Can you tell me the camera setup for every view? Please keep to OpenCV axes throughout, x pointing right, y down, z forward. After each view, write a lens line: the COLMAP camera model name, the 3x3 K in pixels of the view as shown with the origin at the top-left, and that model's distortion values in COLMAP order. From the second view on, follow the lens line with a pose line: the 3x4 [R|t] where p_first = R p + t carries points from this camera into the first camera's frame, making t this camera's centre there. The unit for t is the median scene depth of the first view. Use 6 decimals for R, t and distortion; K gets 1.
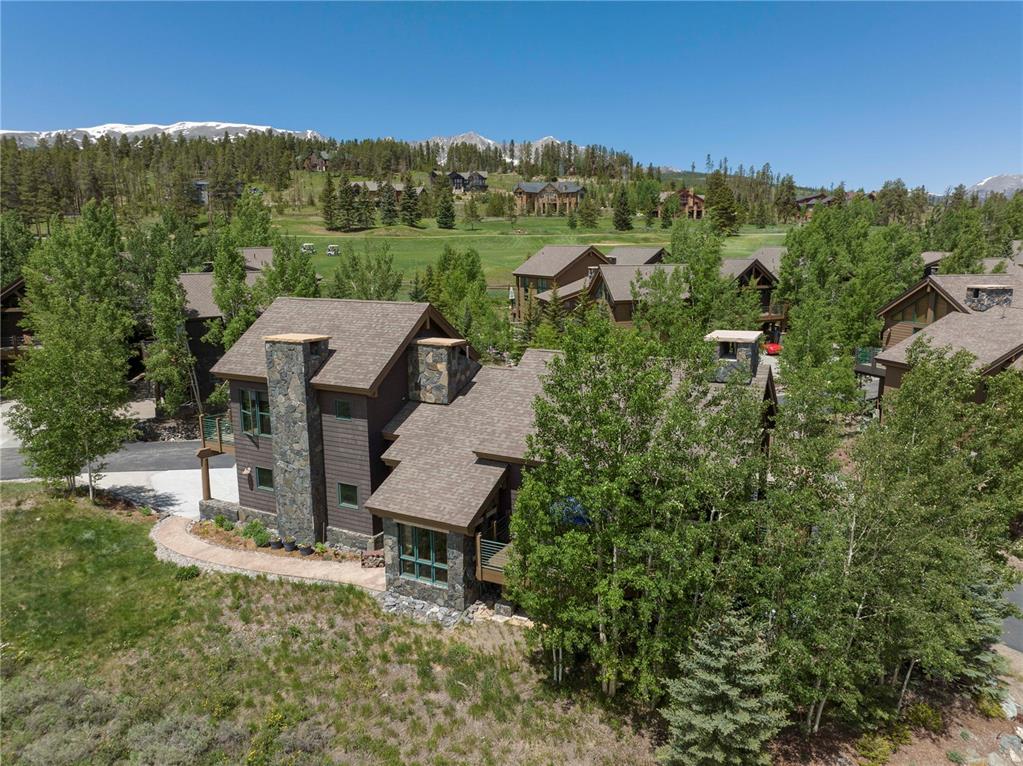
lens RADIAL K [[718.9, 0, 509.7], [0, 718.9, 390.0], [0, 0, 1]] dist [-0.009963, -0.001324]
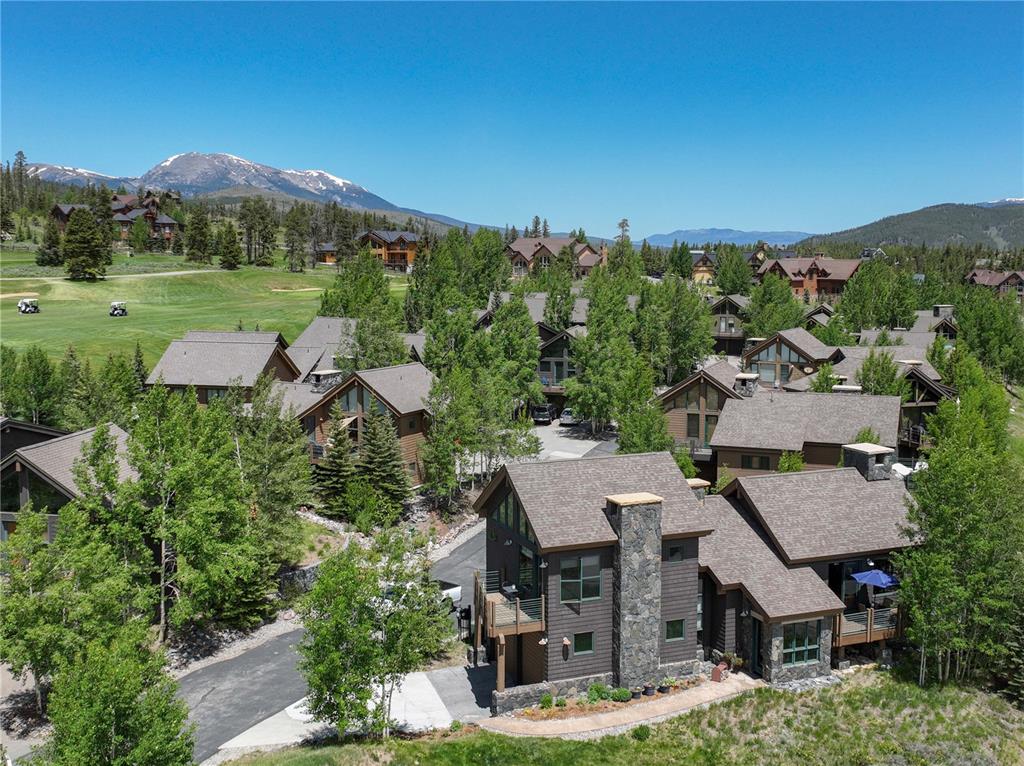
lens RADIAL K [[1157.8, 0, 516.7], [0, 1157.8, 377.9], [0, 0, 1]] dist [0.001788, 0.000000]
pose [[0.659374, -0.085744, 0.746910, -1.761384], [0.156945, 0.987286, -0.025212, -0.243898], [-0.735251, 0.133847, 0.664447, -0.077413]]
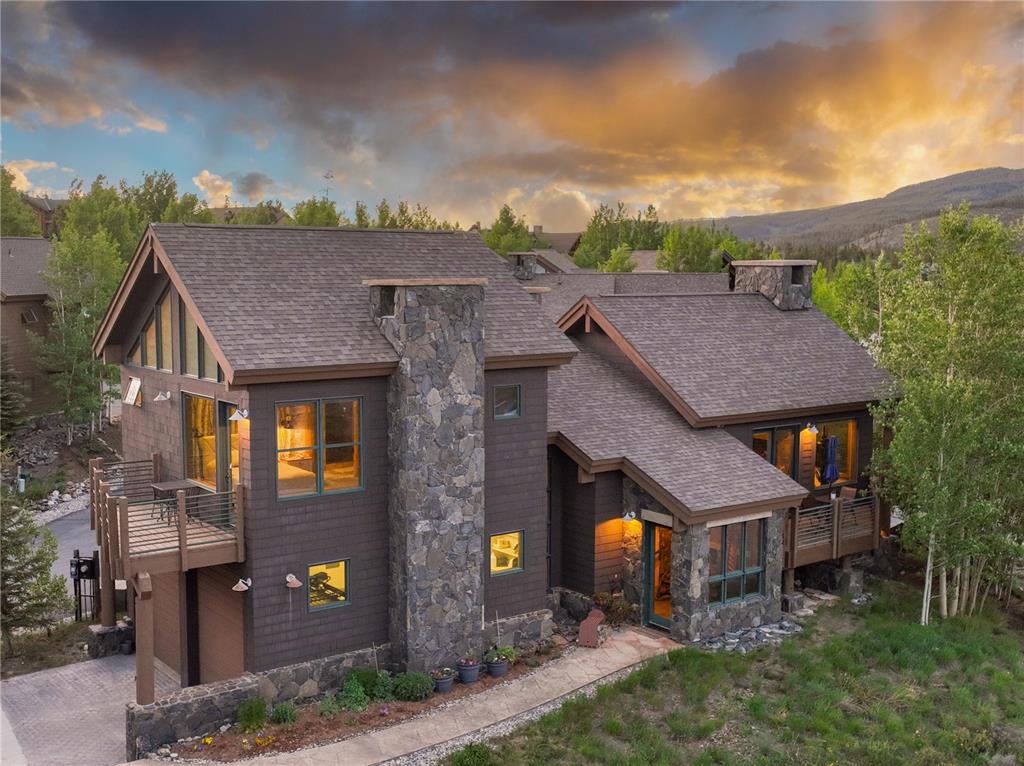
lens RADIAL K [[1157.8, 0, 512.8], [0, 1157.8, 384.0], [0, 0, 1]] dist [0.001788, 0.000000]
pose [[0.446959, -0.086931, 0.890320, -1.065425], [0.182781, 0.983145, 0.004235, 0.010840], [-0.875682, 0.160840, 0.455315, 0.570616]]
